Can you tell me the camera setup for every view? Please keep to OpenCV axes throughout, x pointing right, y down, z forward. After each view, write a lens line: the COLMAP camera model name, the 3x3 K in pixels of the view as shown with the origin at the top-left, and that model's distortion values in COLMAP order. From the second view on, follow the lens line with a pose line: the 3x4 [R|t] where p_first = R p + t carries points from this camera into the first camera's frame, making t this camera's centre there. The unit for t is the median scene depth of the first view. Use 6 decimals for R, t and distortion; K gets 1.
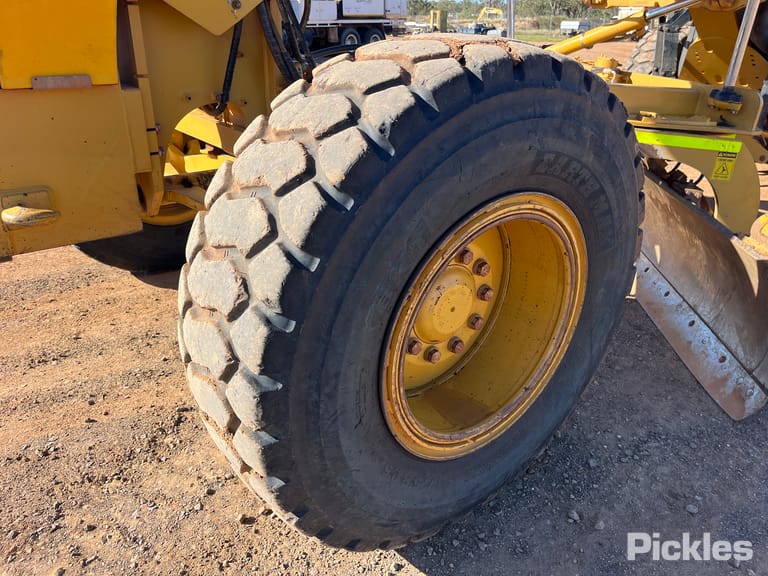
lens RADIAL K [[579.5, 0, 384.0], [0, 579.5, 288.0], [0, 0, 1]] dist [0.064763, -0.103202]
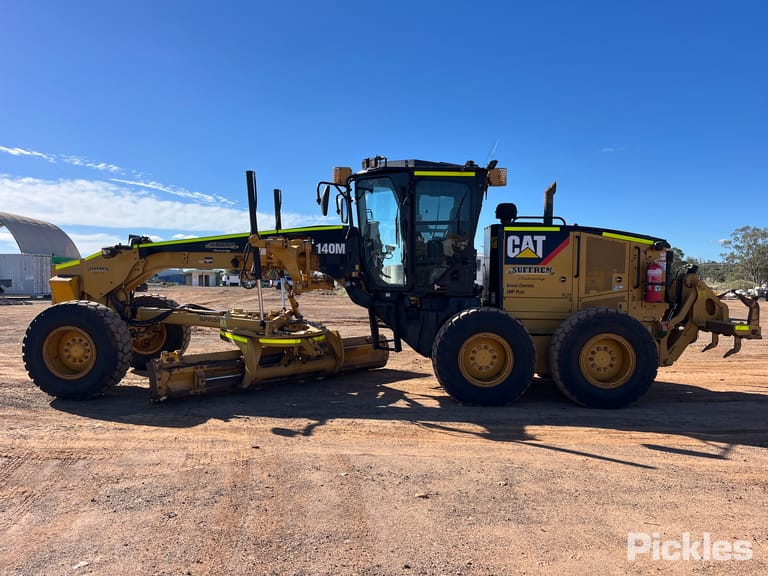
lens RADIAL K [[582.0, 0, 388.0], [0, 582.0, 296.1], [0, 0, 1]] dist [0.071946, -0.097191]
pose [[0.776154, 0.022133, -0.630154, 4.669438], [-0.266488, 0.917257, -0.296014, 0.337961], [0.571462, 0.397681, 0.717831, -1.125164]]
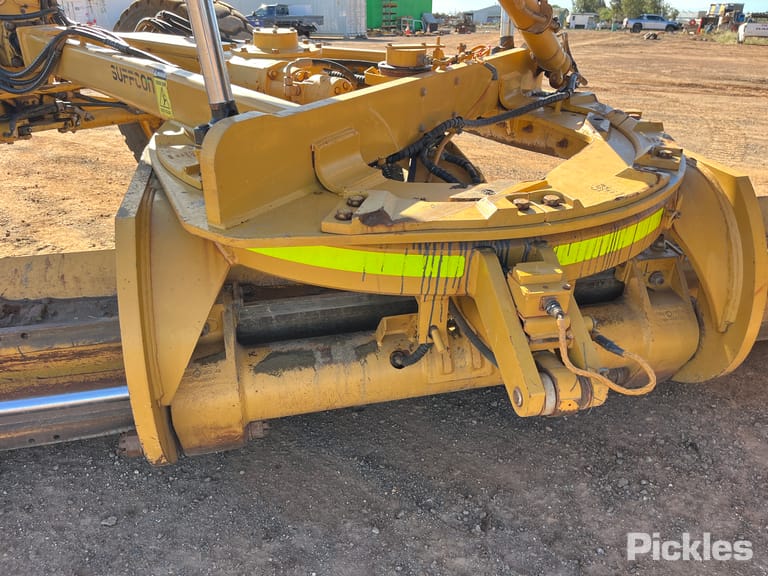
lens RADIAL K [[582.0, 0, 388.0], [0, 582.0, 296.1], [0, 0, 1]] dist [0.071946, -0.097191]
pose [[0.325498, 0.401241, -0.856187, 1.749939], [-0.397728, 0.879595, 0.261006, -0.647976], [0.857825, 0.255573, 0.445892, 1.611915]]
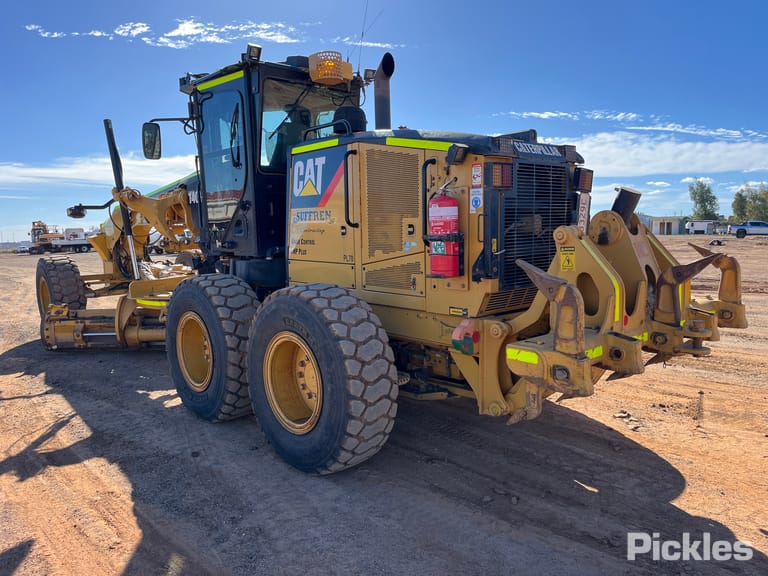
lens RADIAL K [[582.0, 0, 388.0], [0, 582.0, 296.1], [0, 0, 1]] dist [0.071946, -0.097191]
pose [[0.070006, 0.109965, -0.991467, 5.489317], [-0.400216, 0.913504, 0.073059, -1.536816], [0.913743, 0.391686, 0.107961, 2.976237]]
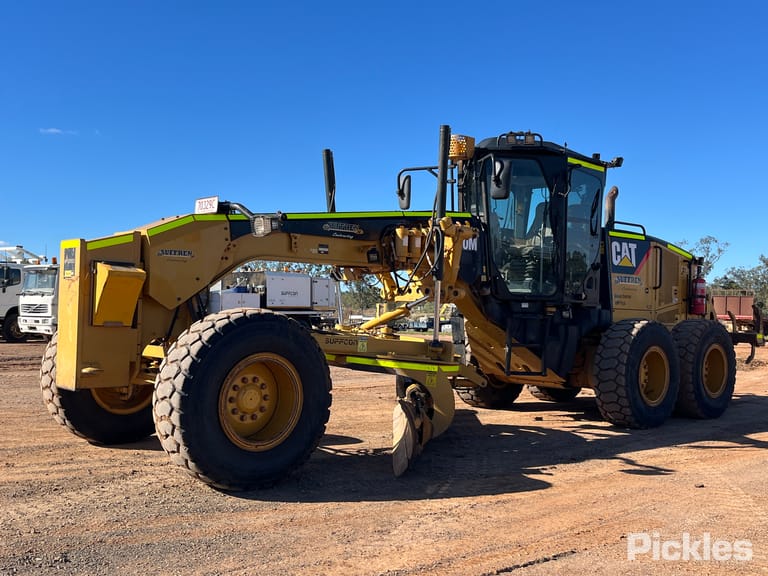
lens RADIAL K [[786.9, 0, 383.5], [0, 786.9, 302.3], [0, 0, 1]] dist [0.010001, -0.023418]
pose [[0.997779, 0.010628, 0.065753, 0.428596], [0.018663, 0.903032, -0.429168, 1.067881], [-0.063938, 0.429442, 0.900828, -2.245260]]
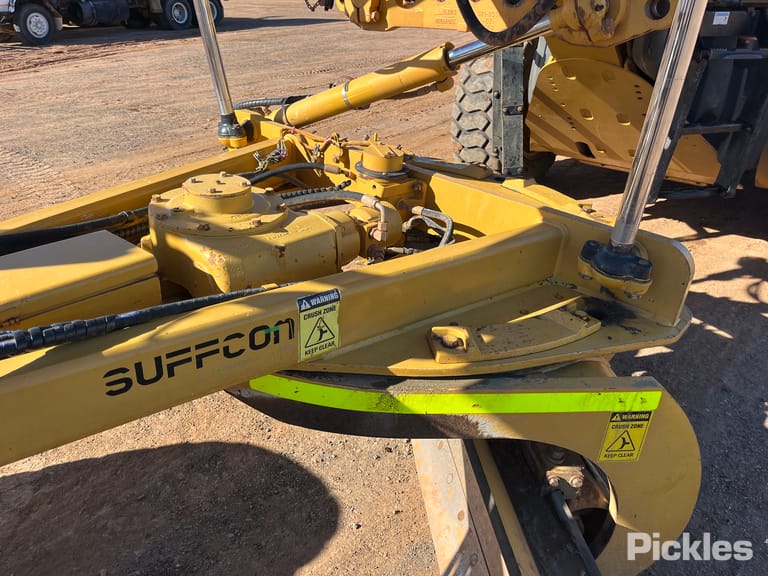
lens RADIAL K [[579.5, 0, 384.0], [0, 579.5, 288.0], [0, 0, 1]] dist [0.064763, -0.103202]
pose [[0.978789, -0.112799, 0.171023, 0.559653], [0.101840, 0.992222, 0.071582, -0.609246], [-0.177767, -0.052647, 0.982663, 0.994204]]
